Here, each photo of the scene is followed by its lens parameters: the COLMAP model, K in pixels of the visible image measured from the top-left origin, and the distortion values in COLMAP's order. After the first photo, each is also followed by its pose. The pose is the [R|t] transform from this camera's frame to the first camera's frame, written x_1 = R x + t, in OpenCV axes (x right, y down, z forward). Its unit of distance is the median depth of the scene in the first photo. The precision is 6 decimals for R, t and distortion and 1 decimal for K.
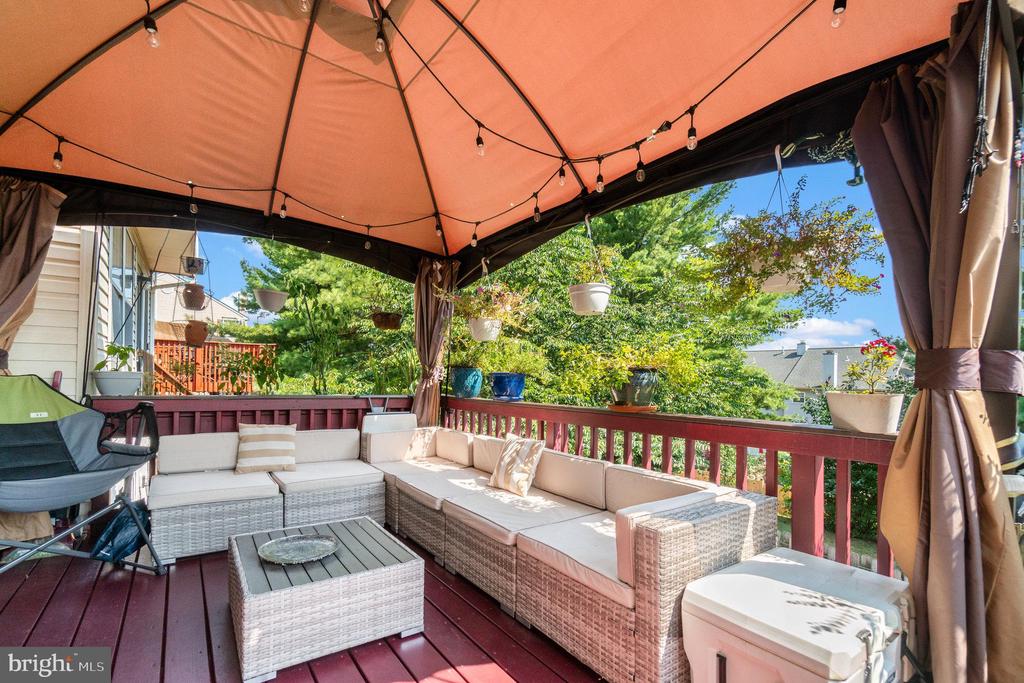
lens RADIAL K [[434.6, 0, 512.0], [0, 434.6, 341.5], [0, 0, 1]] dist [-0.011825, -0.000120]
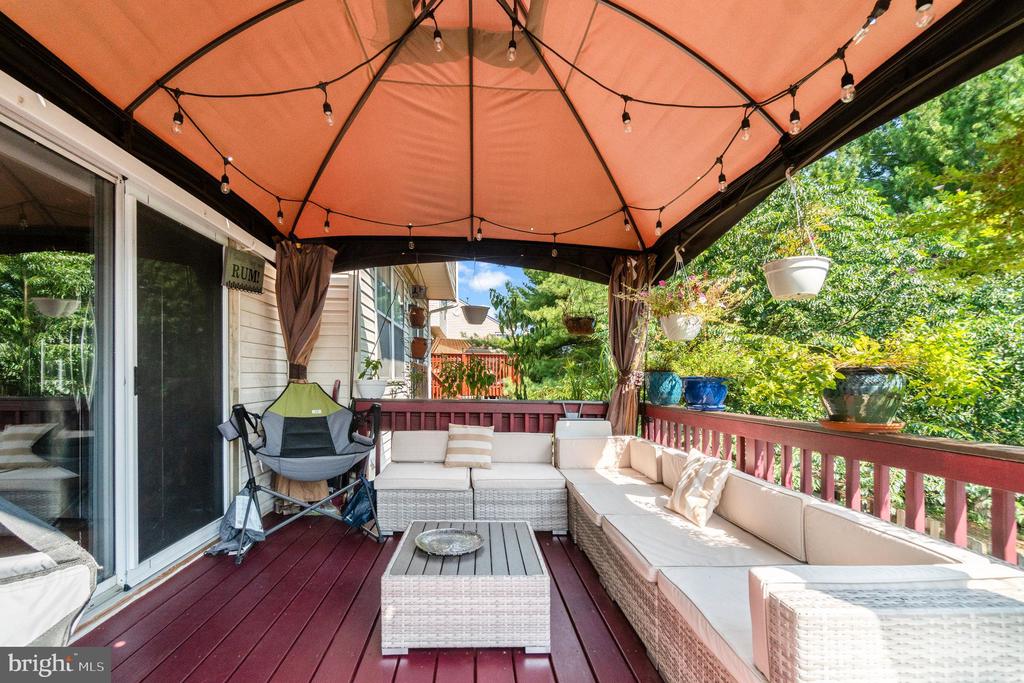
lens RADIAL K [[442.5, 0, 515.8], [0, 442.5, 345.4], [0, 0, 1]] dist [-0.009059, 0.000746]
pose [[0.851431, -0.048721, -0.522198, 0.164725], [0.048285, 0.998729, -0.014453, 0.006784], [0.522239, -0.012908, 0.852702, 0.093933]]
